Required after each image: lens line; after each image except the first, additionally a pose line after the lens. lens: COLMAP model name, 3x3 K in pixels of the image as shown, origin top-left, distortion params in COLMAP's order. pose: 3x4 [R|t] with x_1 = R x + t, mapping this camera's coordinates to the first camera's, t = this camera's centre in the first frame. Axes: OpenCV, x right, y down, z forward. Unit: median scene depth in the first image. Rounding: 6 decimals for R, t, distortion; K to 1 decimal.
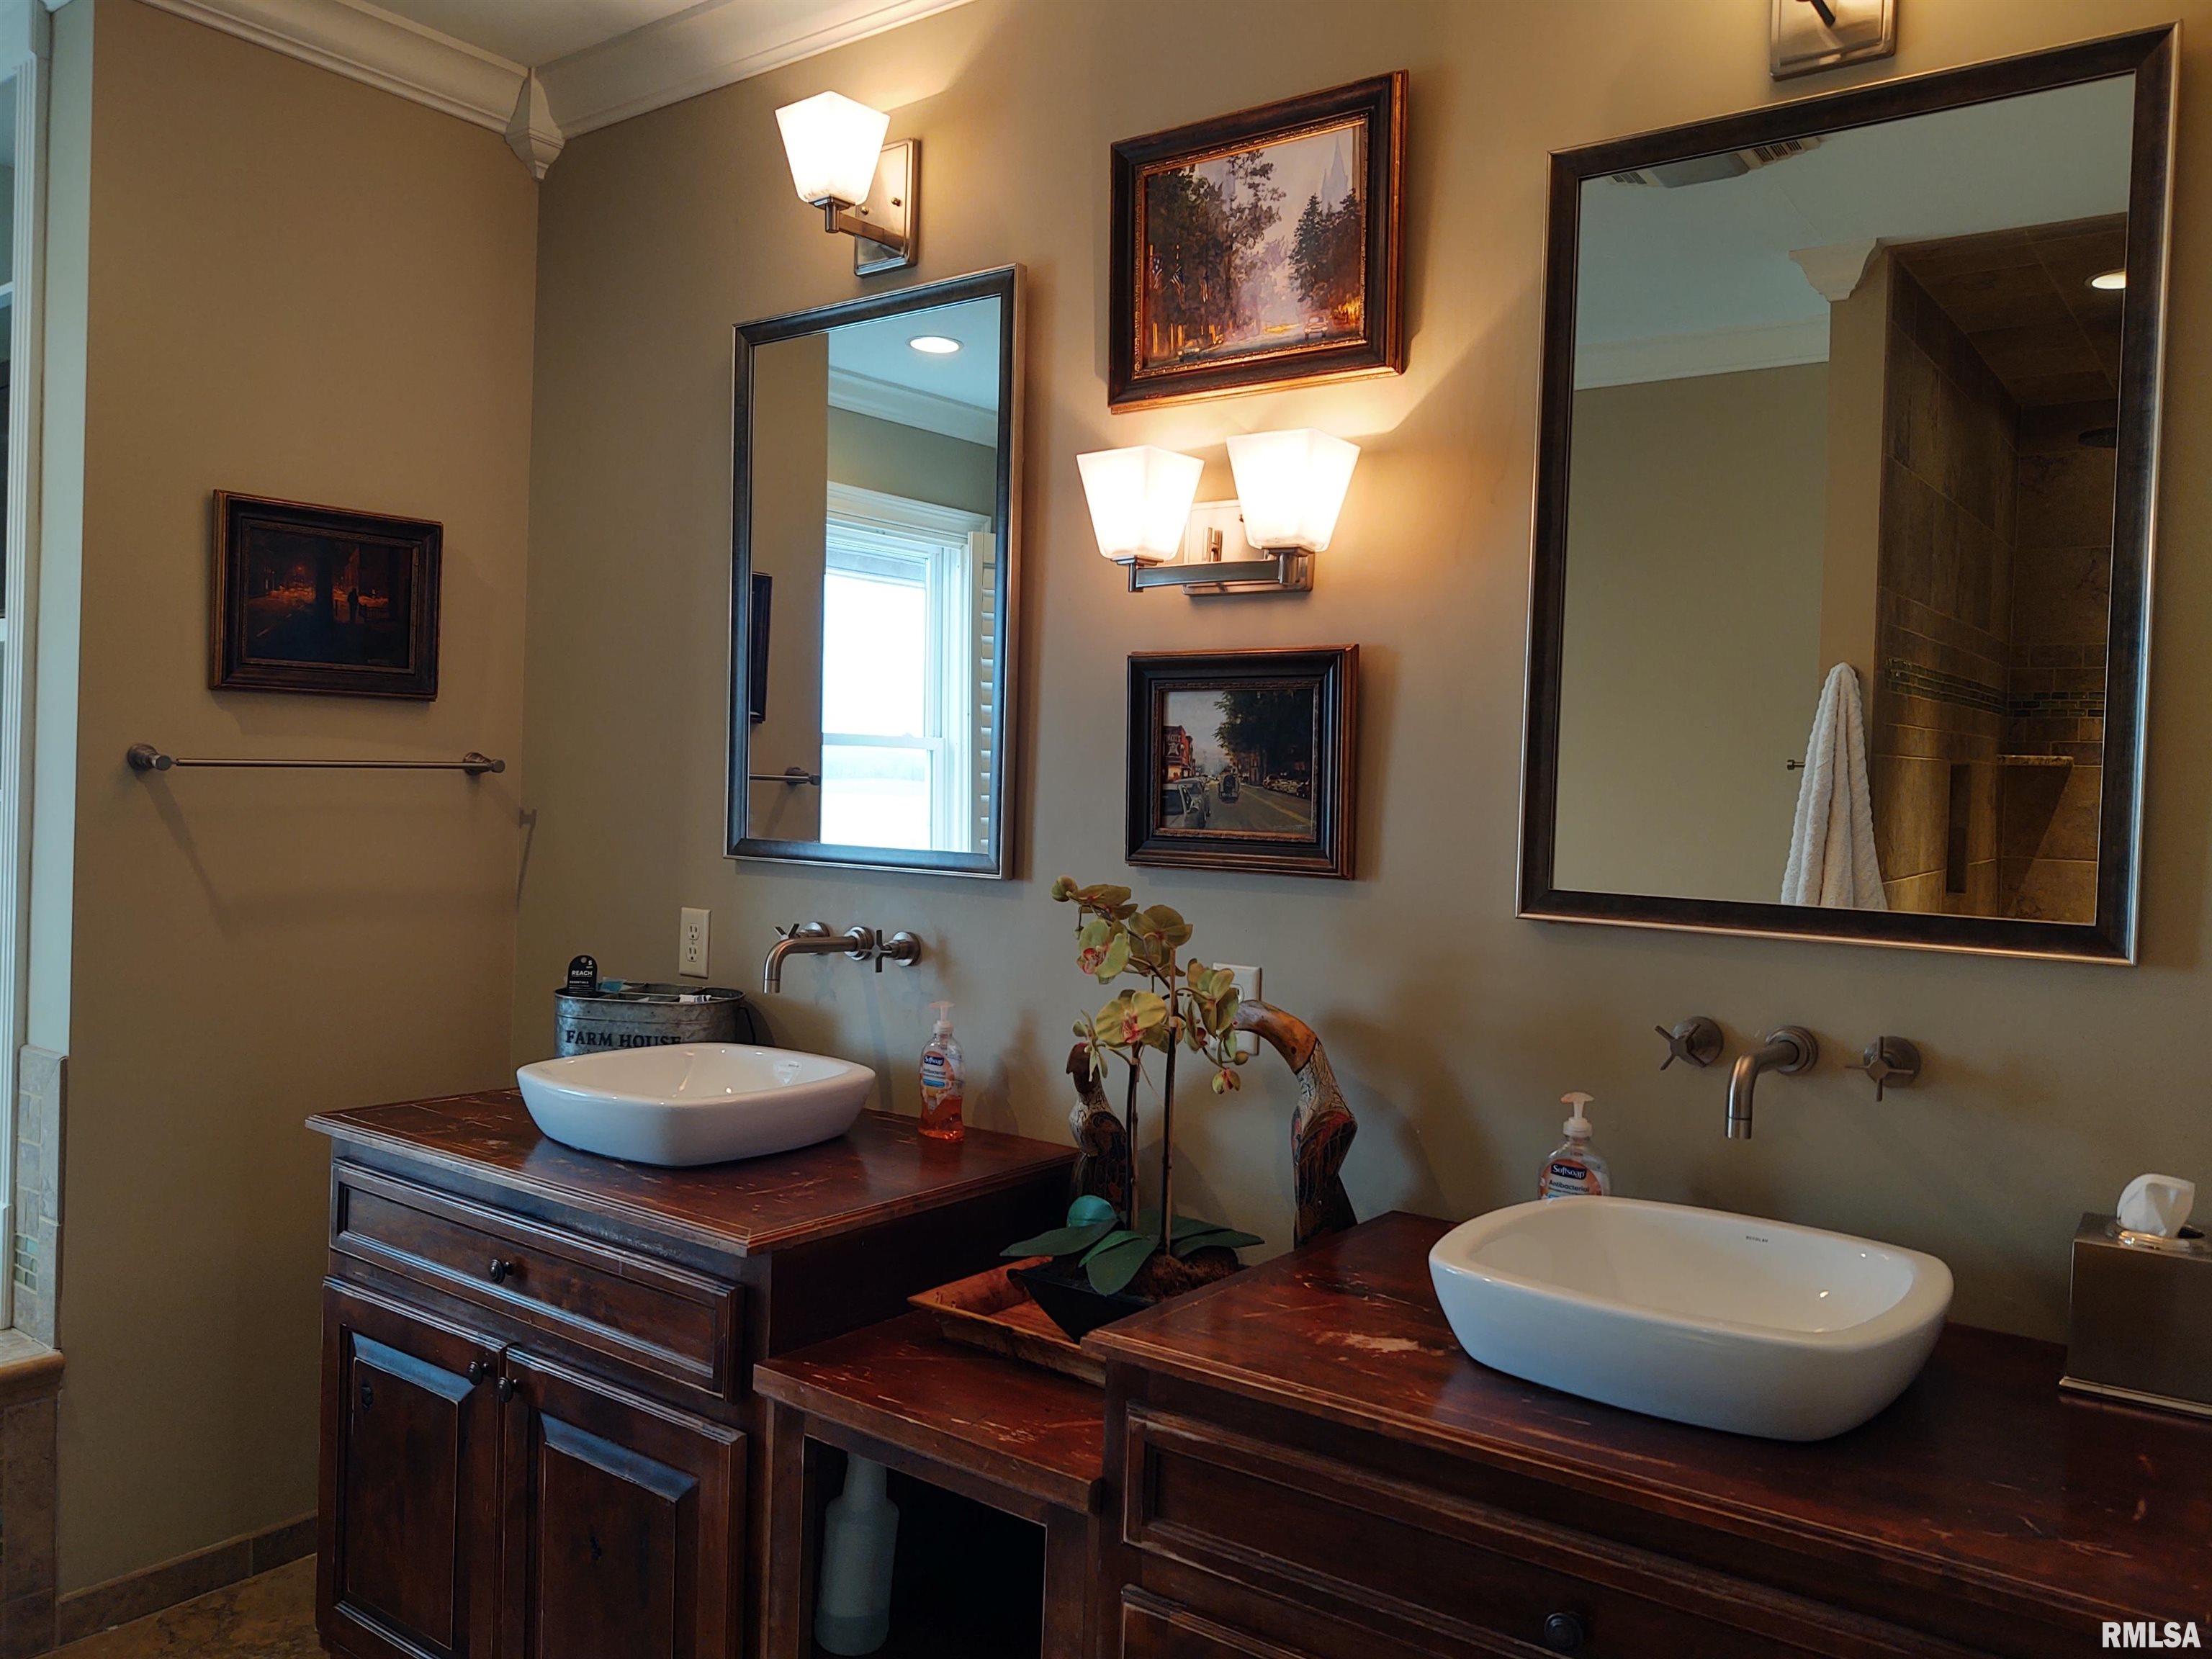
lens RADIAL K [[1698.0, 0, 1108.8], [0, 1698.0, 826.9], [0, 0, 1]] dist [0.018939, -0.036286]
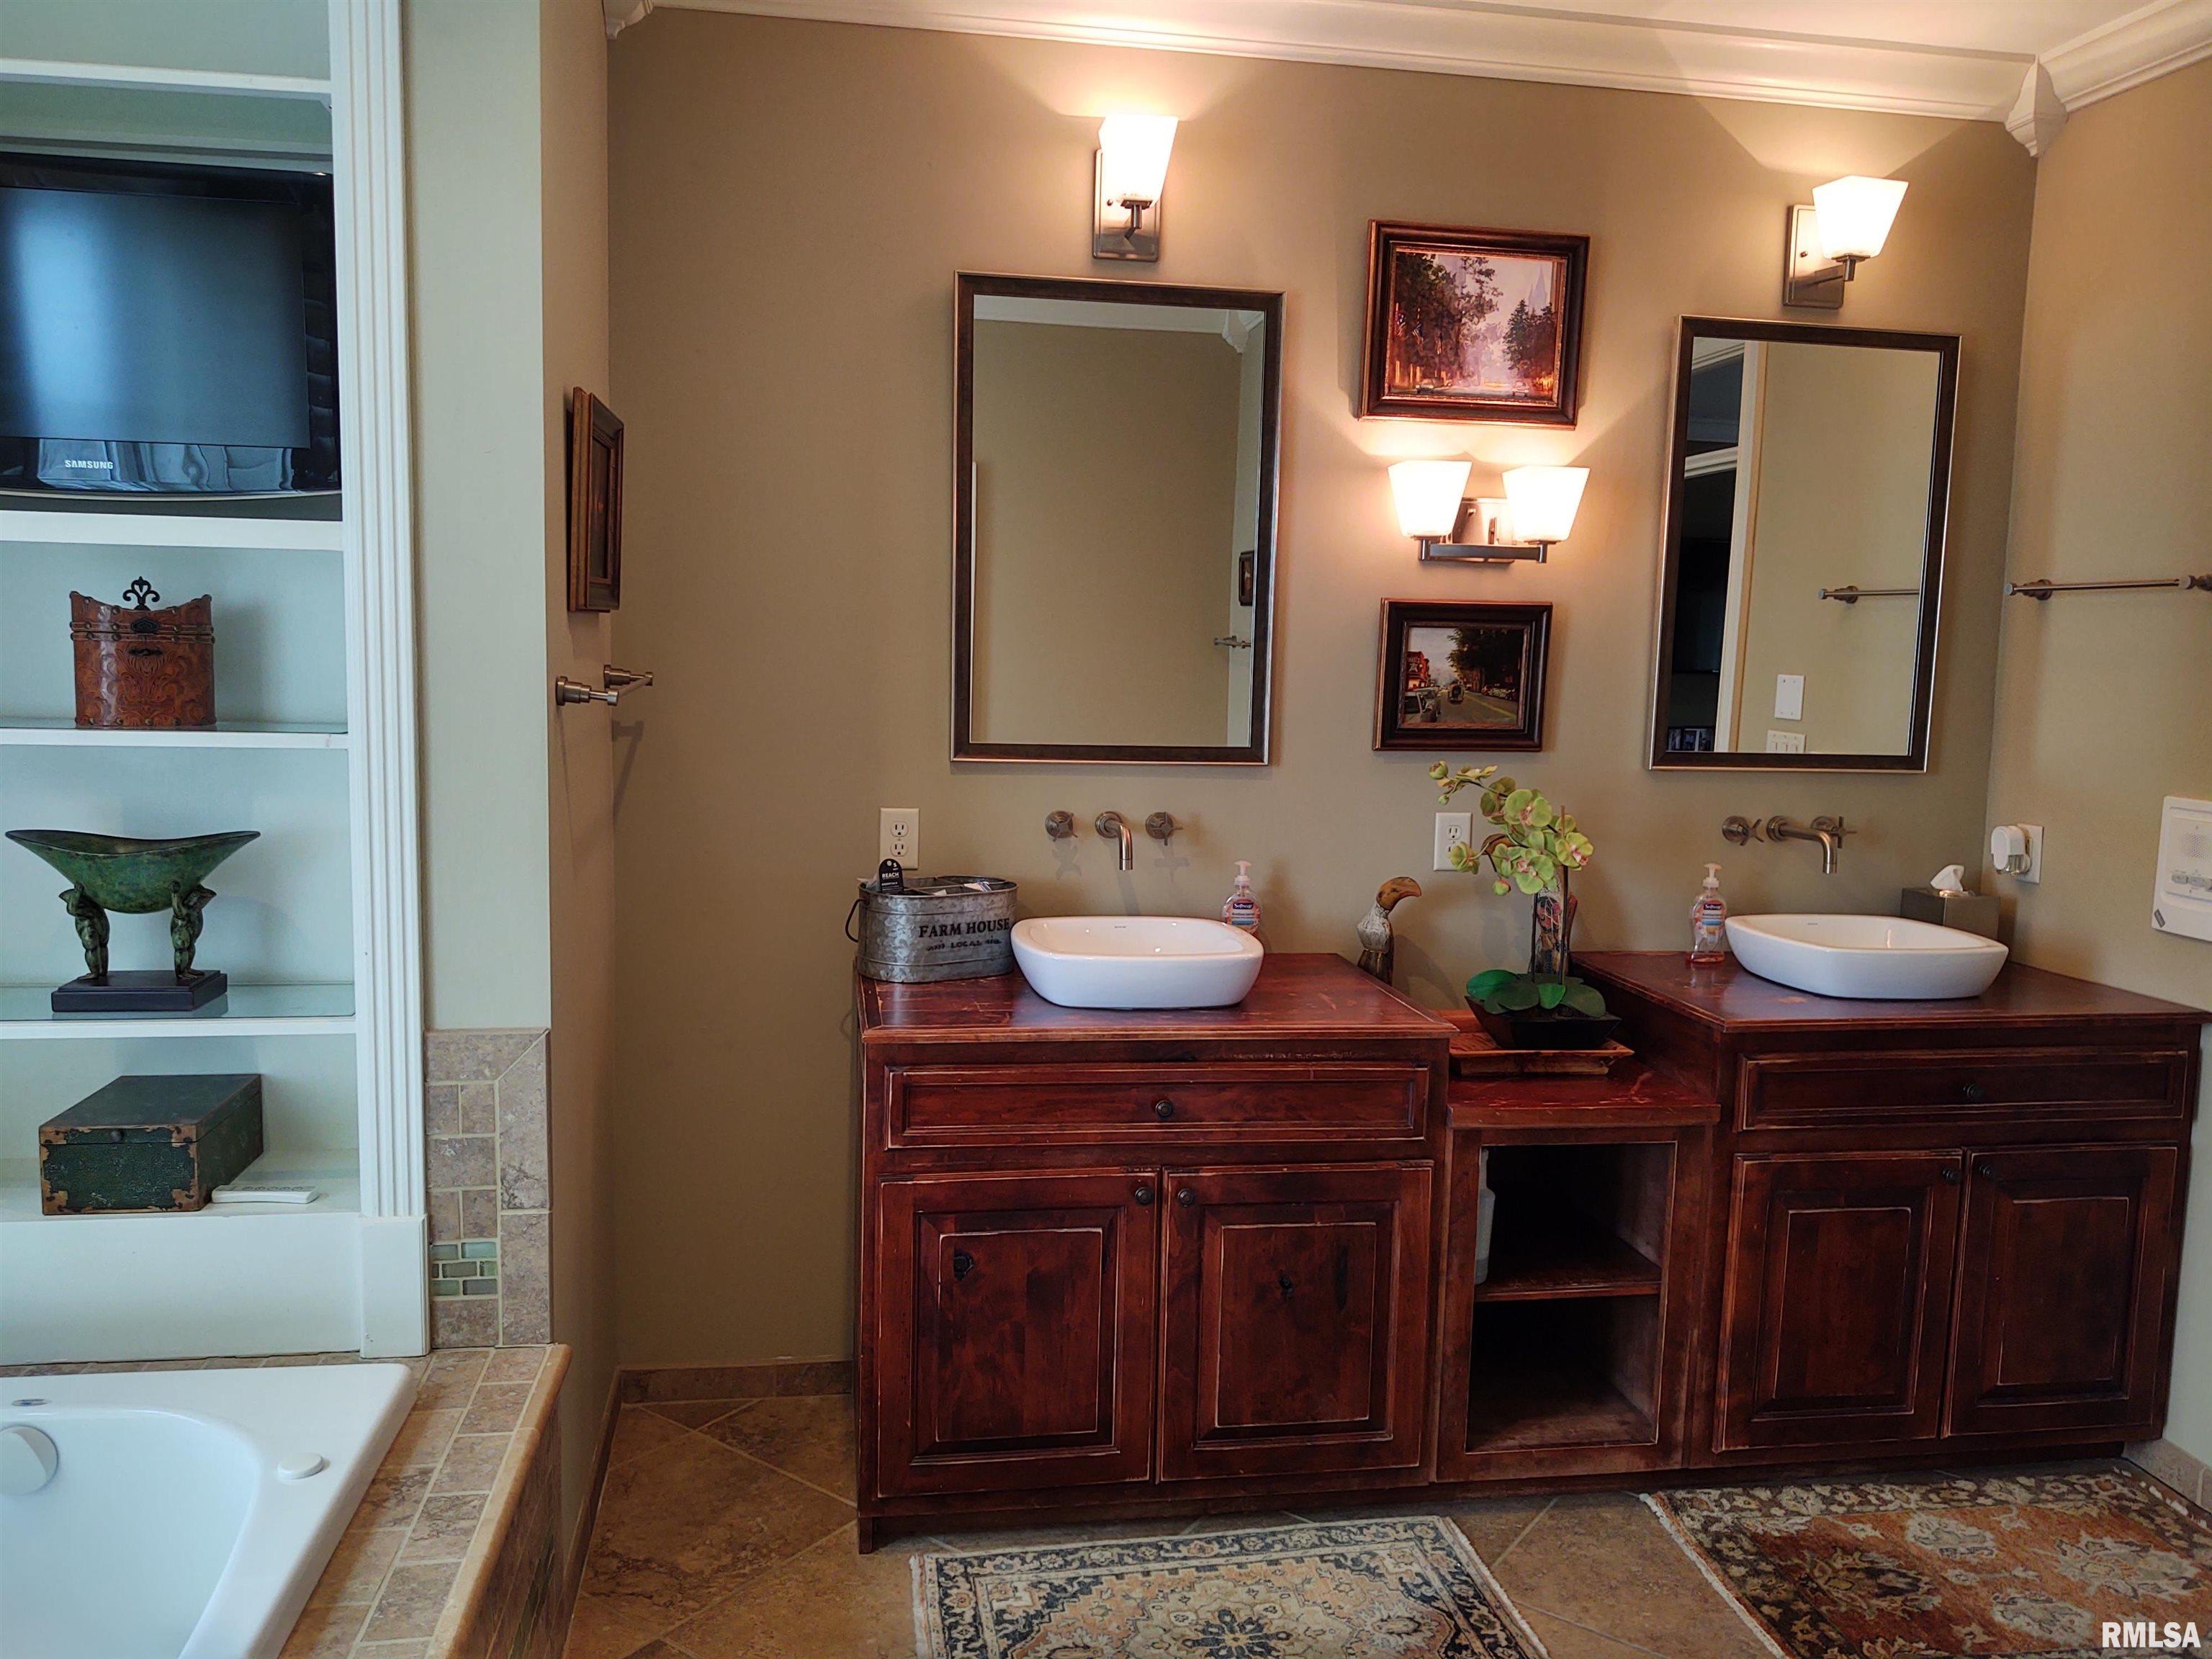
lens RADIAL K [[1698.0, 0, 1106.7], [0, 1698.0, 835.6], [0, 0, 1]] dist [0.018939, -0.036286]
pose [[0.678776, -0.094921, 0.728185, -1.237827], [0.013550, 0.993061, 0.116818, -0.078347], [-0.734220, -0.069426, 0.675352, 0.212747]]
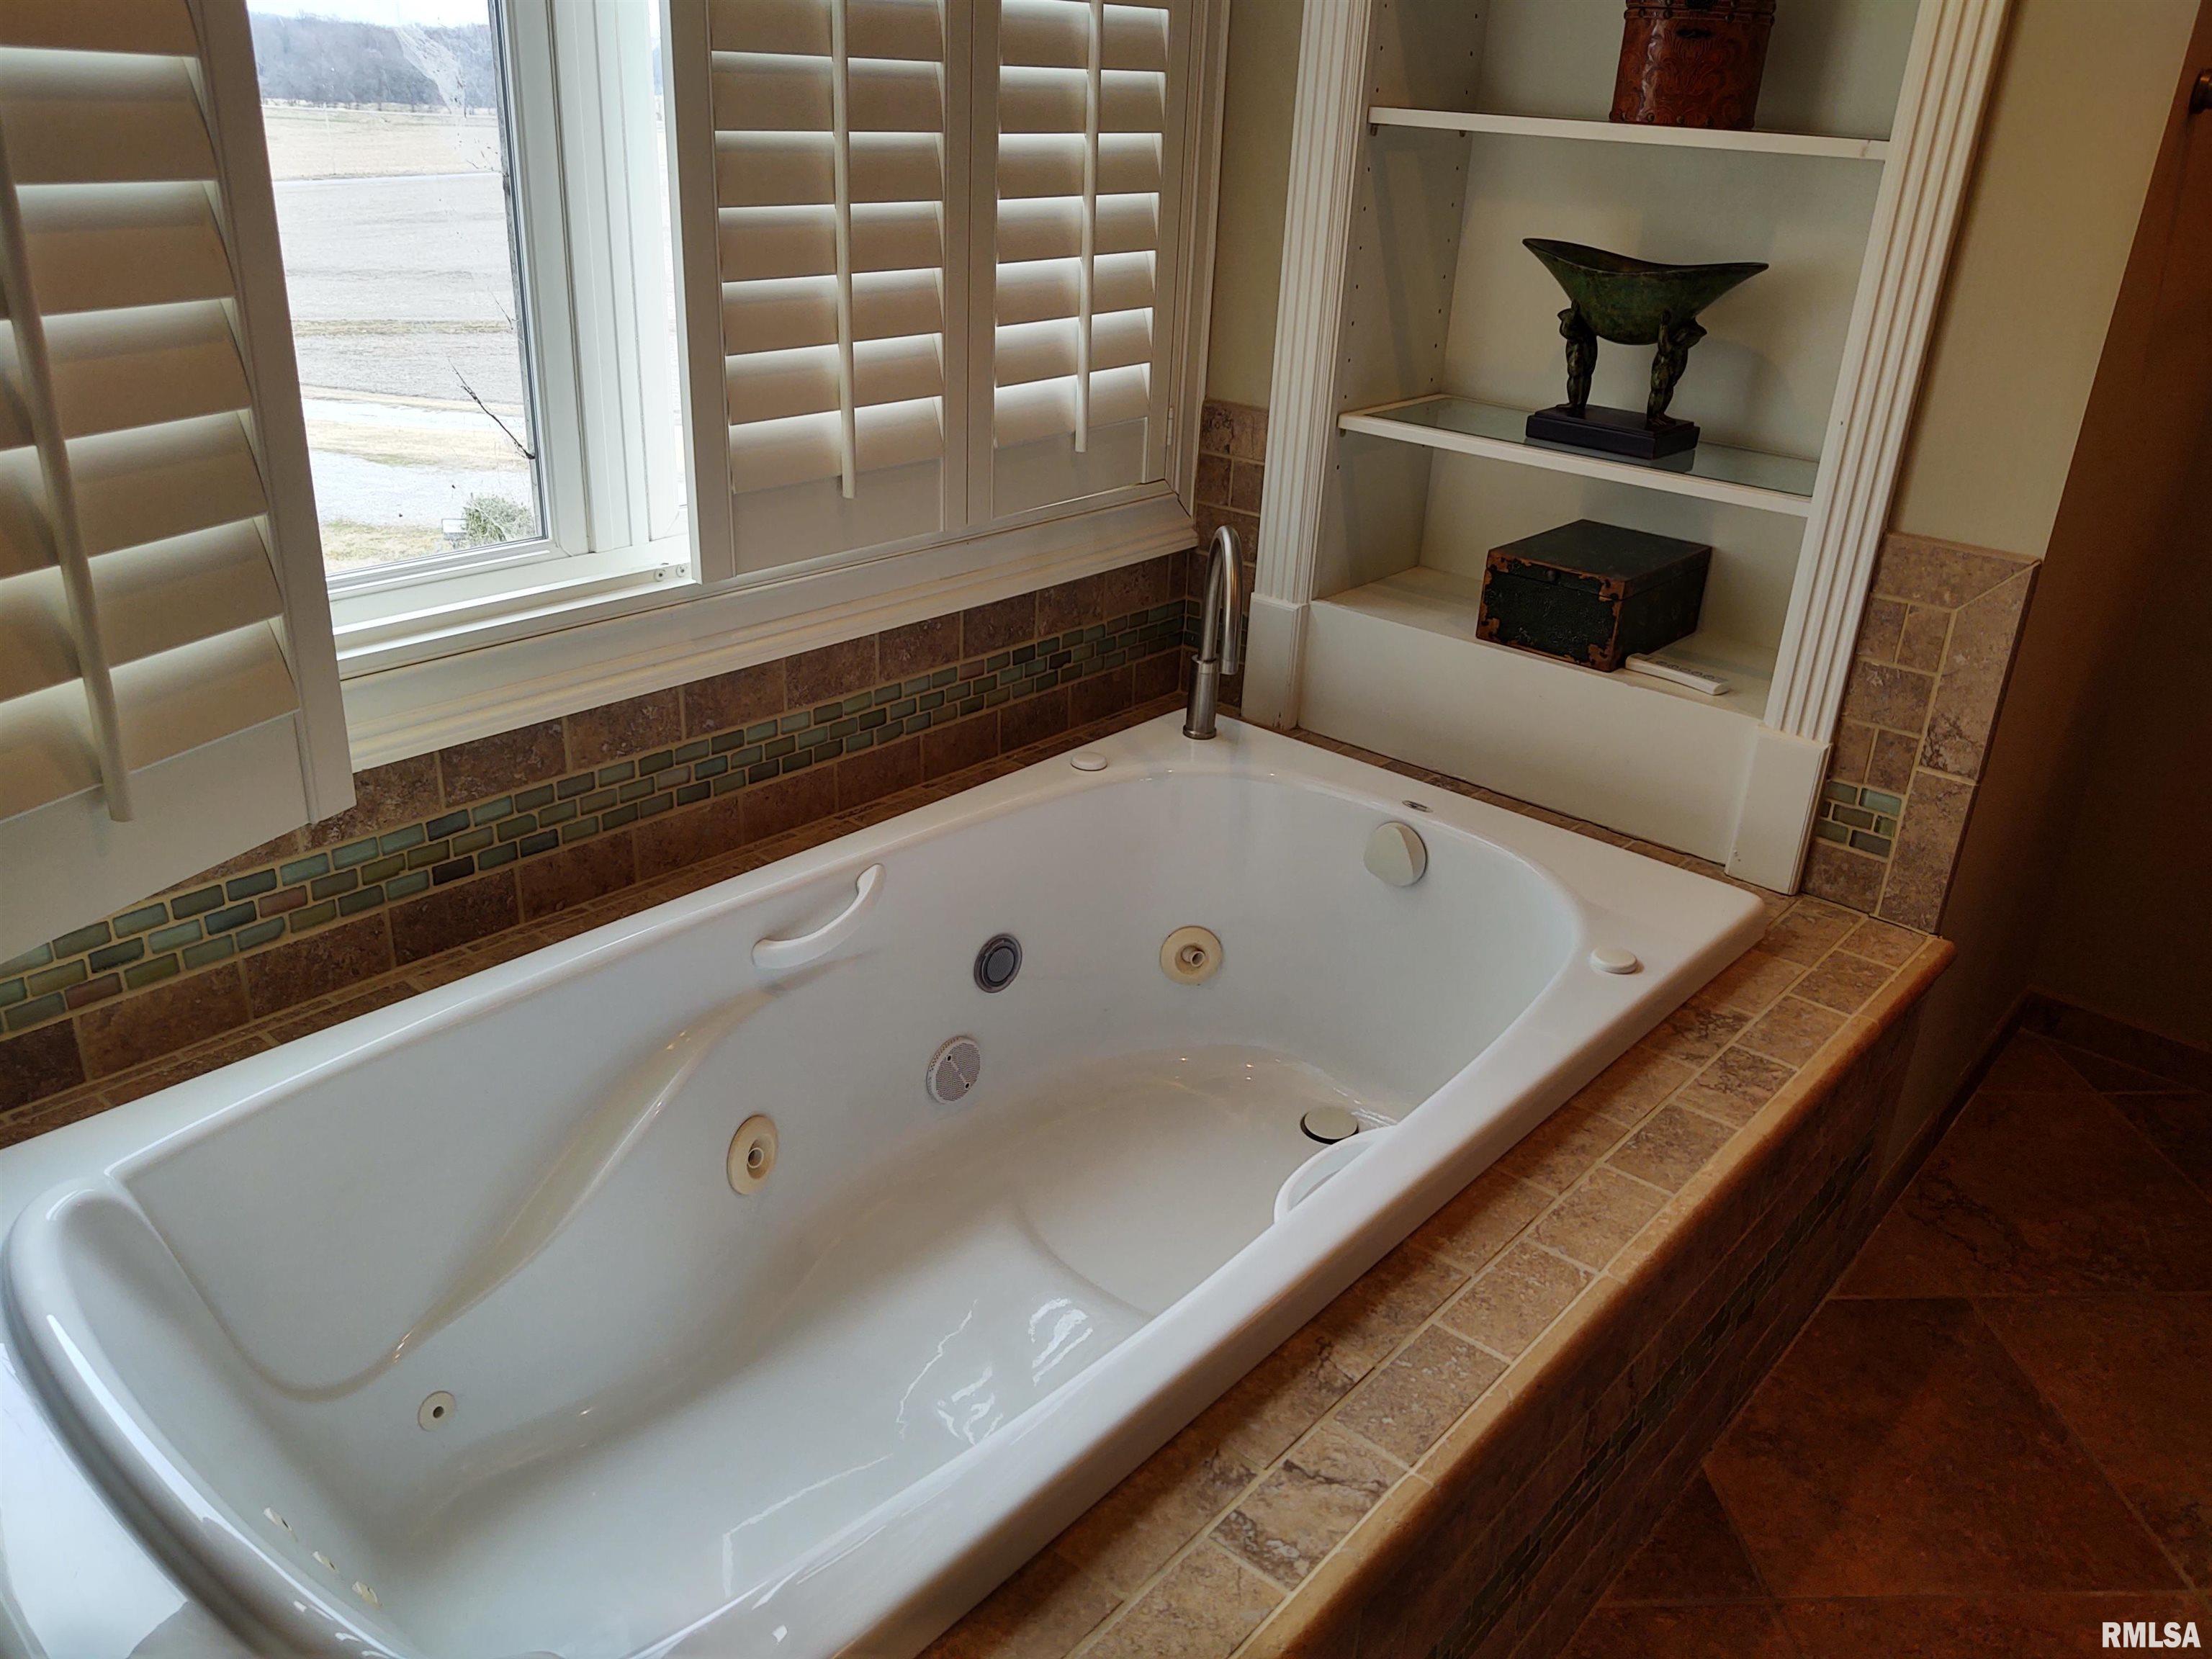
lens RADIAL K [[1698.0, 0, 1106.8], [0, 1698.0, 830.8], [0, 0, 1]] dist [0.018939, -0.036286]
pose [[0.998311, 0.038899, -0.043155, -1.123660], [-0.019241, 0.922228, 0.386167, -0.028100], [0.054820, -0.384685, 0.921419, 0.343169]]
